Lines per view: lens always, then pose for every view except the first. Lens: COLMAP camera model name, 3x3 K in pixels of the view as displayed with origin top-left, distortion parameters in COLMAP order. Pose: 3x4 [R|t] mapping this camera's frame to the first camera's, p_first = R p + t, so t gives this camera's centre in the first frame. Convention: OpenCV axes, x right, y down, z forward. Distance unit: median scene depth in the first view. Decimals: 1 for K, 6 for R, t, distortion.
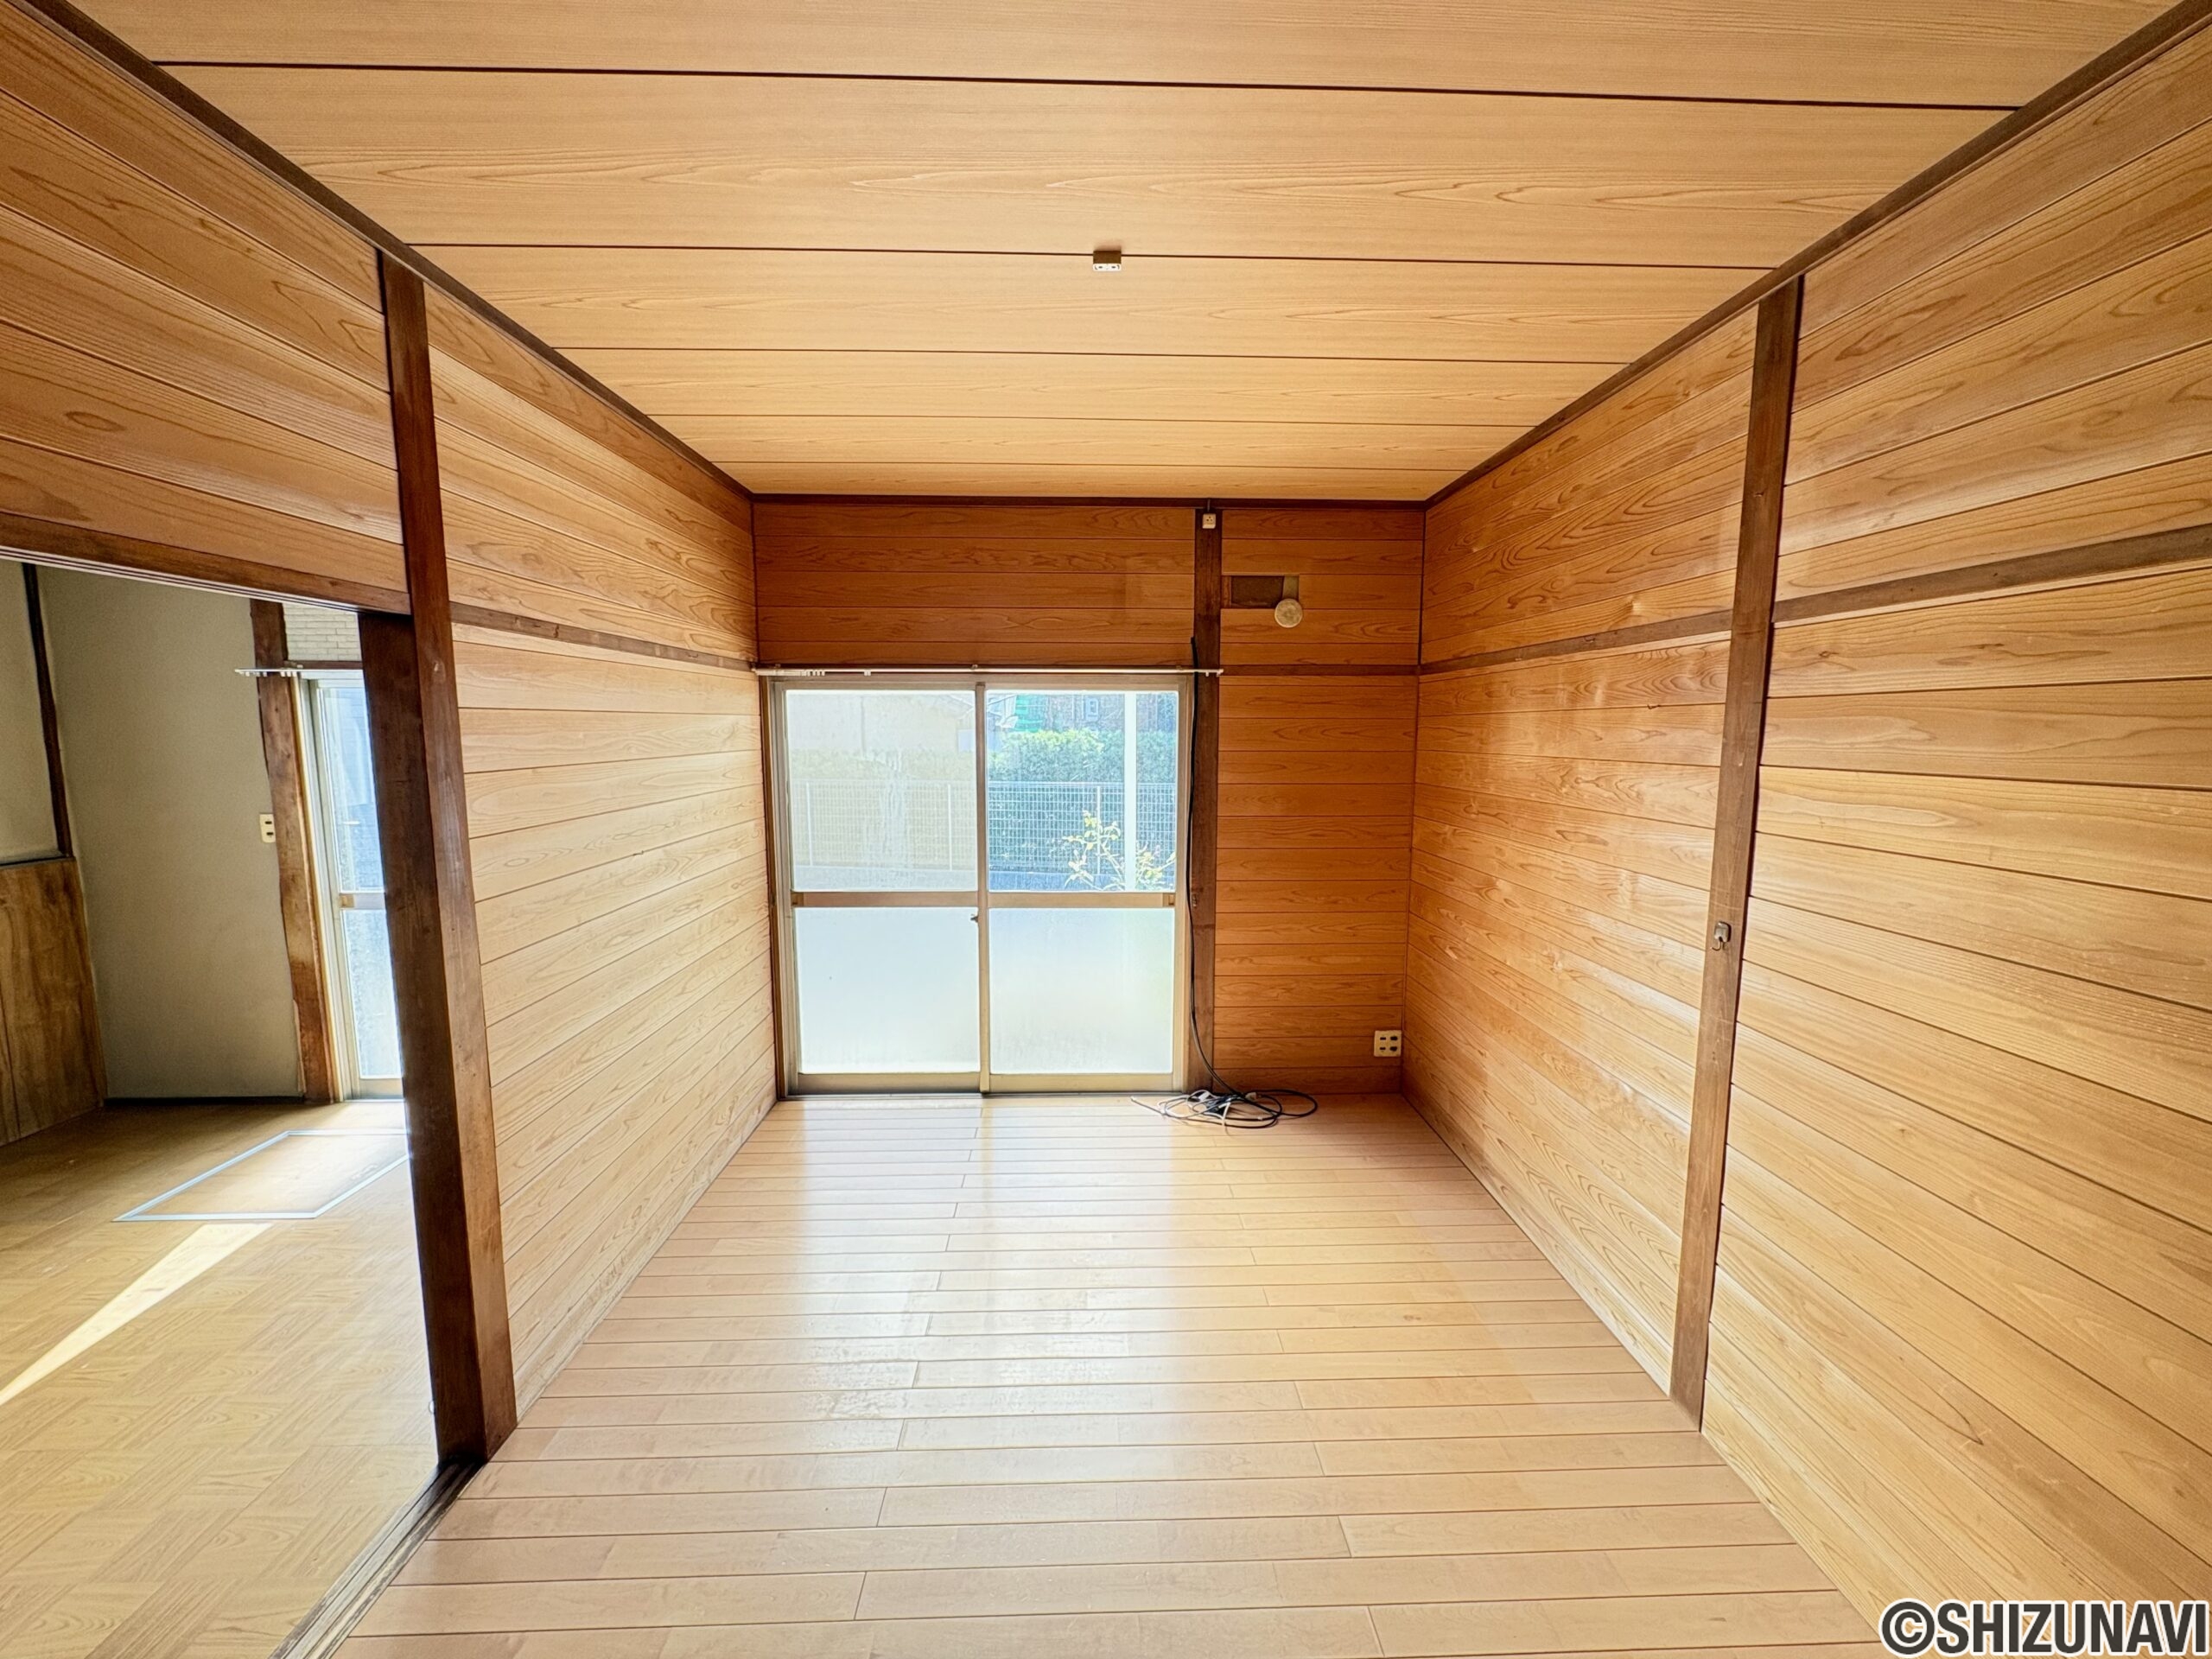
lens RADIAL K [[880.4, 0, 1105.6], [0, 880.4, 831.6], [0, 0, 1]] dist [-0.001586, -0.000286]
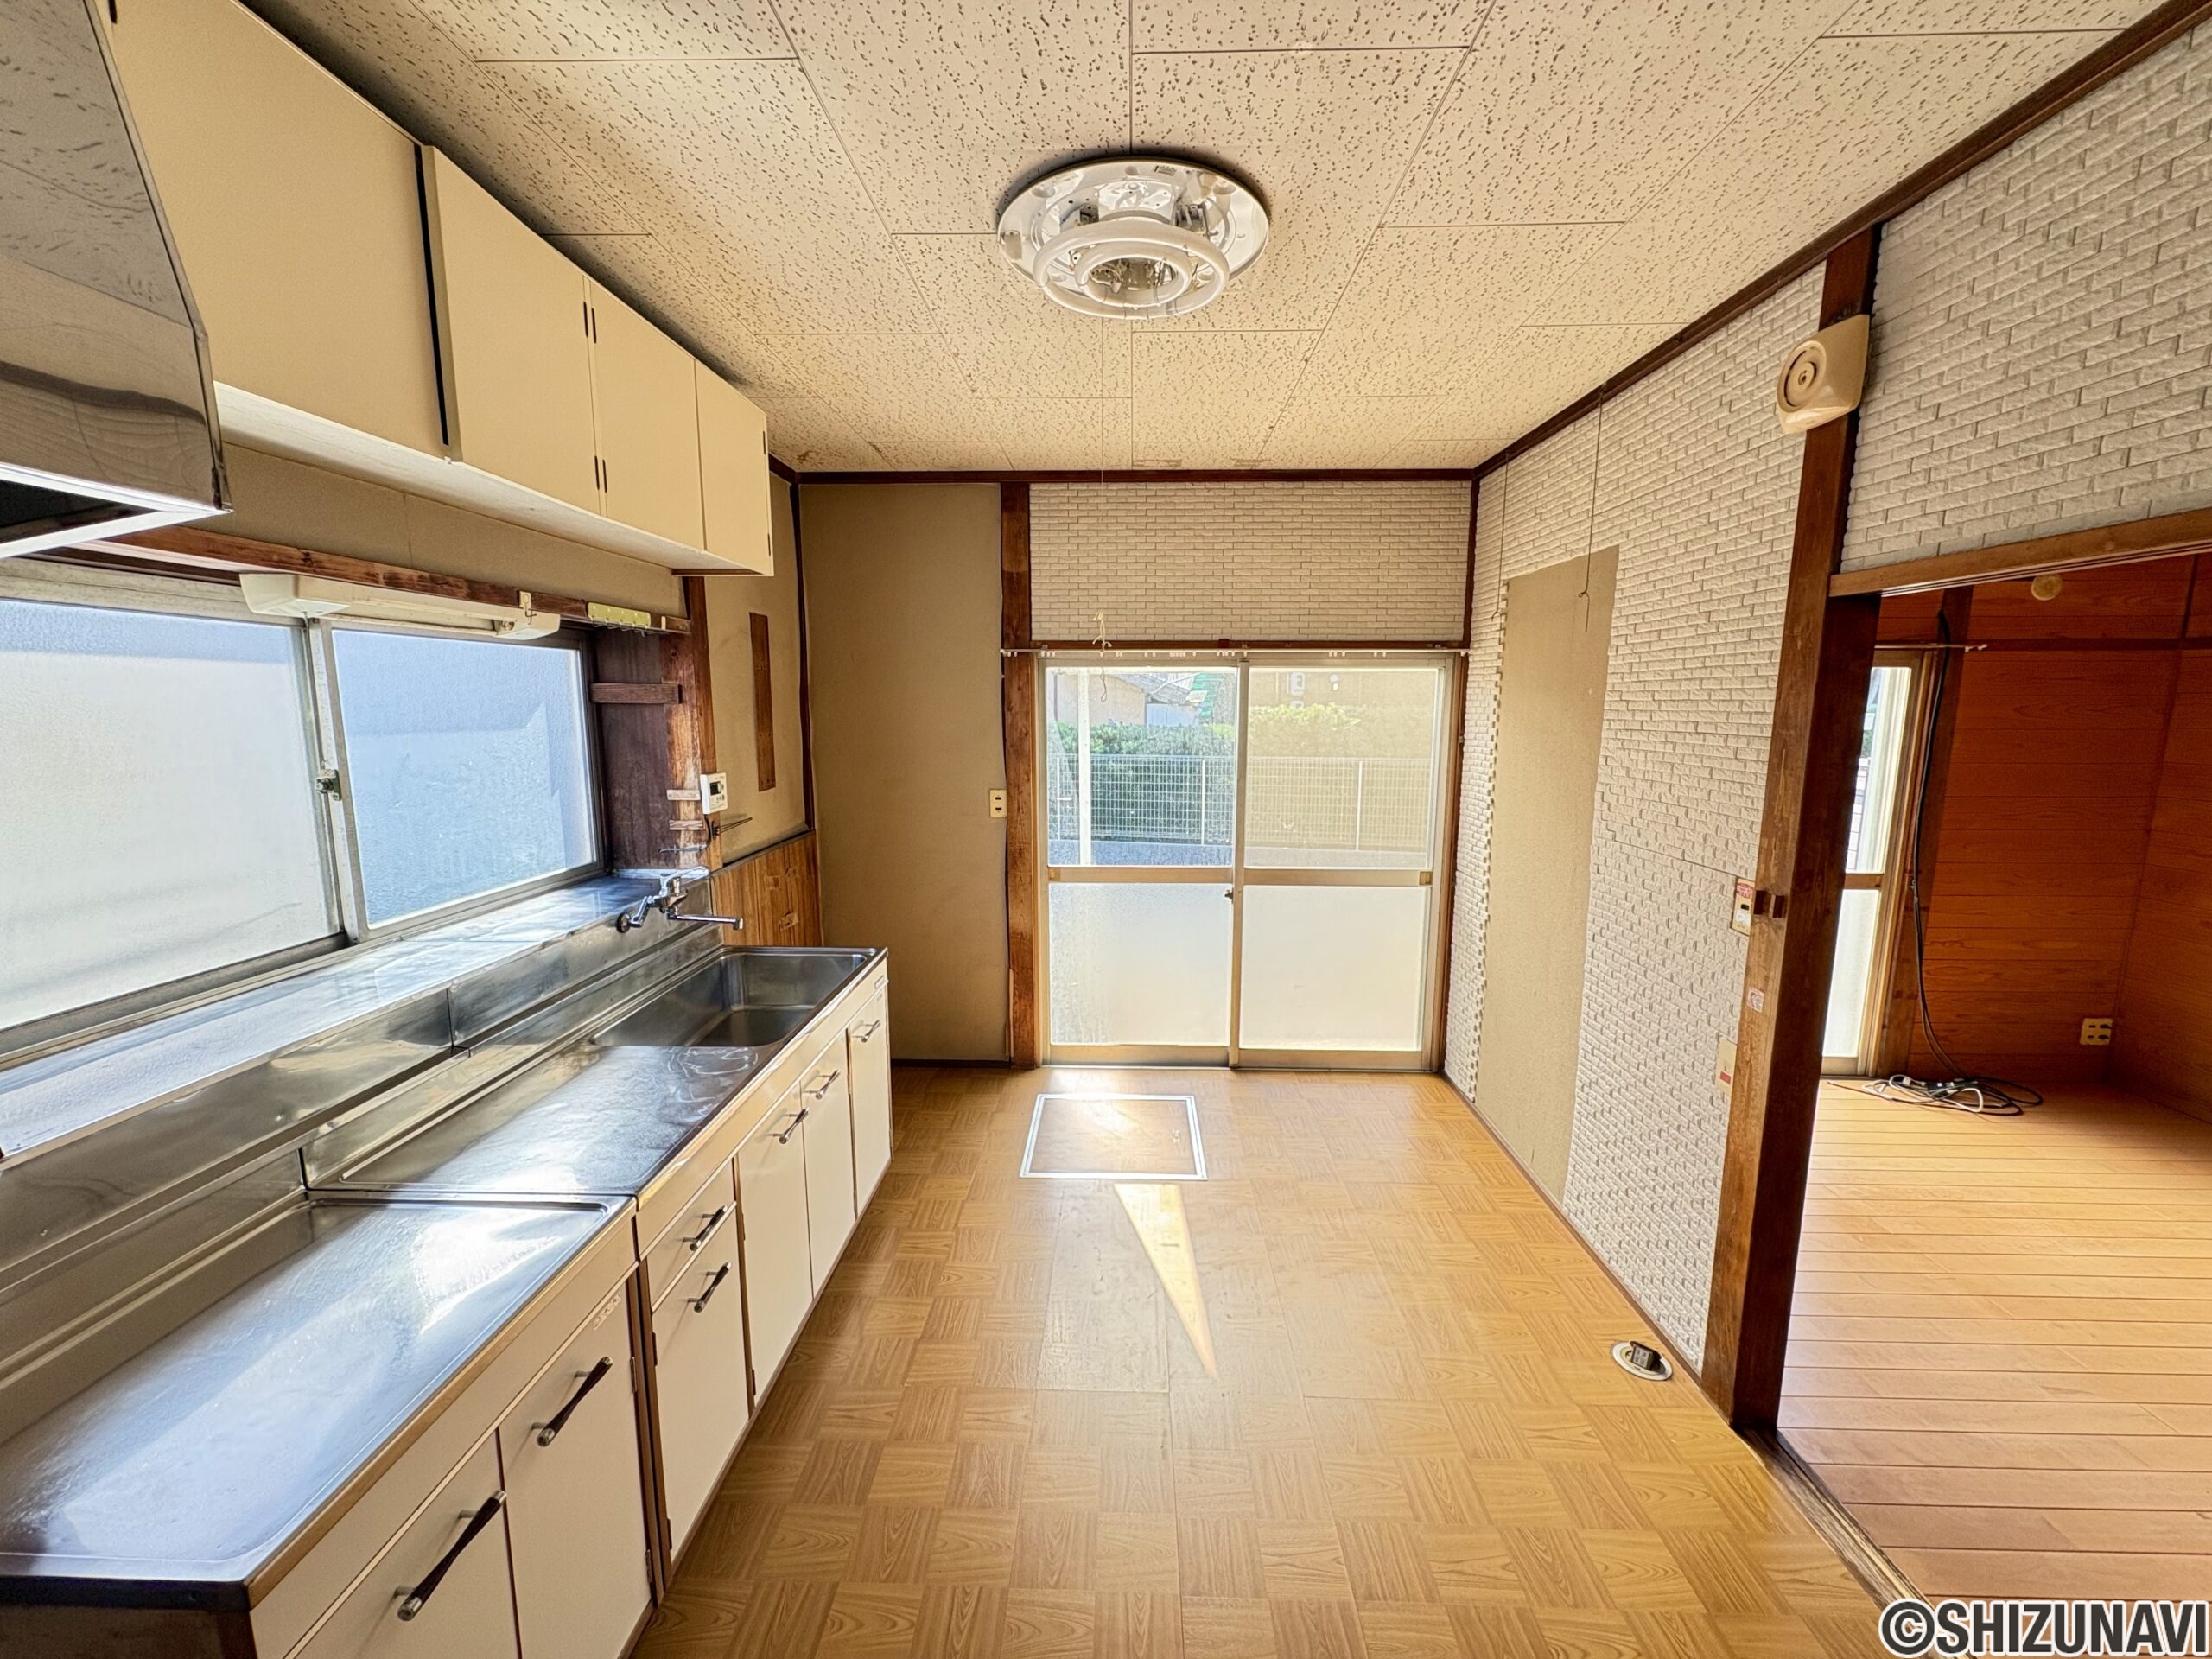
lens RADIAL K [[880.4, 0, 1105.9], [0, 880.4, 828.4], [0, 0, 1]] dist [-0.001586, -0.000286]
pose [[0.997993, 0.006855, -0.062951, -0.726881], [-0.005293, 0.999675, 0.024953, -0.001025], [0.063101, -0.024570, 0.997705, -0.027599]]
